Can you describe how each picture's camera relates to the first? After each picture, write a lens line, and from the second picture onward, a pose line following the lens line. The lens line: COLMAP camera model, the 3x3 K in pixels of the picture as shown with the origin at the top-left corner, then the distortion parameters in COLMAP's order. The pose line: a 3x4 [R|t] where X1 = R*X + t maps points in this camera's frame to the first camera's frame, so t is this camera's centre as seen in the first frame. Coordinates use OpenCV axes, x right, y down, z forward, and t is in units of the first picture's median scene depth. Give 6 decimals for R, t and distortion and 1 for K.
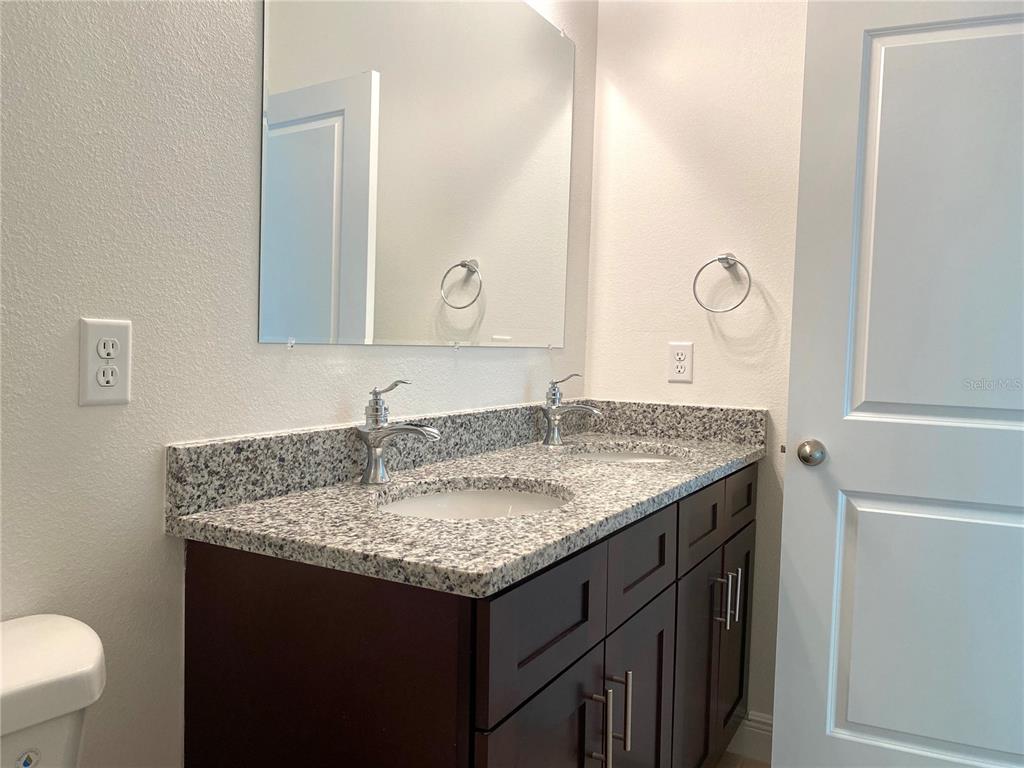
lens RADIAL K [[777.5, 0, 512.0], [0, 777.5, 384.0], [0, 0, 1]] dist [-0.004631, -0.007777]
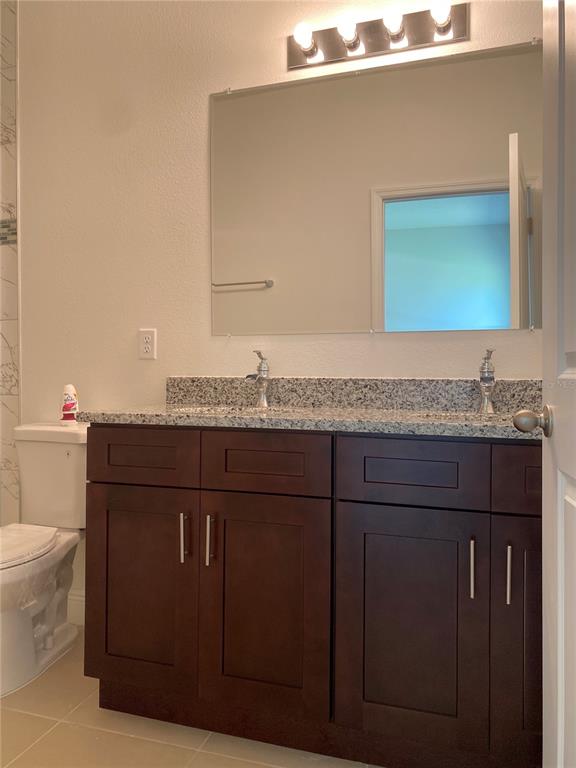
lens RADIAL K [[583.1, 0, 288.0], [0, 583.1, 384.0], [0, 0, 1]] dist [-0.004631, -0.007777]
pose [[0.197618, 0.000746, -0.980279, 1.284853], [-0.048344, 0.998790, -0.008986, 0.085801], [0.979086, 0.049166, 0.197415, 0.839400]]
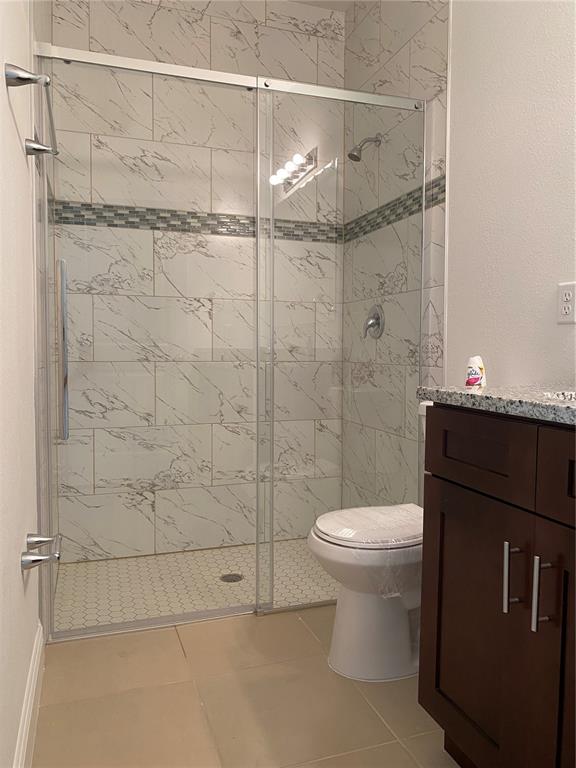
lens RADIAL K [[583.1, 0, 288.0], [0, 583.1, 384.0], [0, 0, 1]] dist [-0.004631, -0.007777]
pose [[-0.653329, 0.025545, -0.756643, 0.907430], [-0.056804, 0.994959, 0.082639, 0.079060], [0.754940, 0.096971, -0.648585, 1.134932]]
